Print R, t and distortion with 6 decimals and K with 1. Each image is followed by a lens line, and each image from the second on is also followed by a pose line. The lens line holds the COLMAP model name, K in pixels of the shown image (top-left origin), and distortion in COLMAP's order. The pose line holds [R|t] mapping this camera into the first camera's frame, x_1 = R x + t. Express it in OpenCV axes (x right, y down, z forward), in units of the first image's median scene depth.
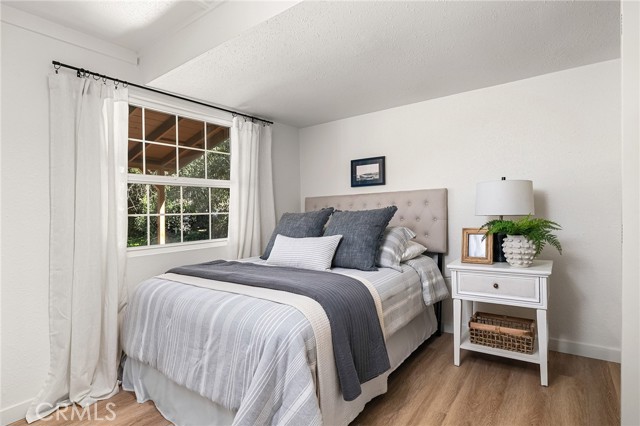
lens RADIAL K [[338.1, 0, 320.2], [0, 338.1, 211.0], [0, 0, 1]] dist [0.000885, -0.000074]
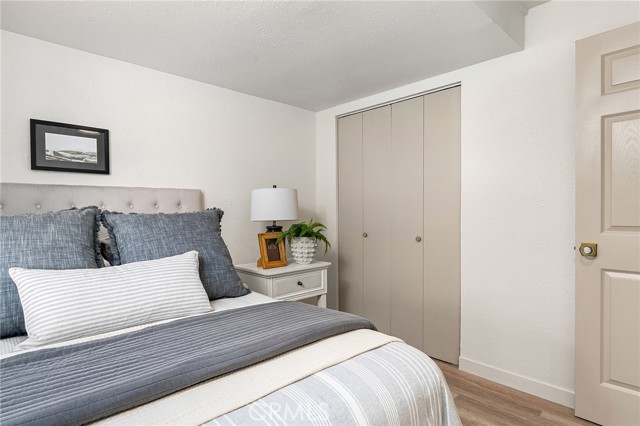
lens RADIAL K [[338.1, 0, 320.6], [0, 338.1, 217.0], [0, 0, 1]] dist [0.000885, -0.000074]
pose [[0.180398, 0.010177, 0.983541, -0.367751], [-0.004234, 0.999945, -0.009570, 0.008077], [-0.983585, -0.002438, 0.180431, 0.482835]]
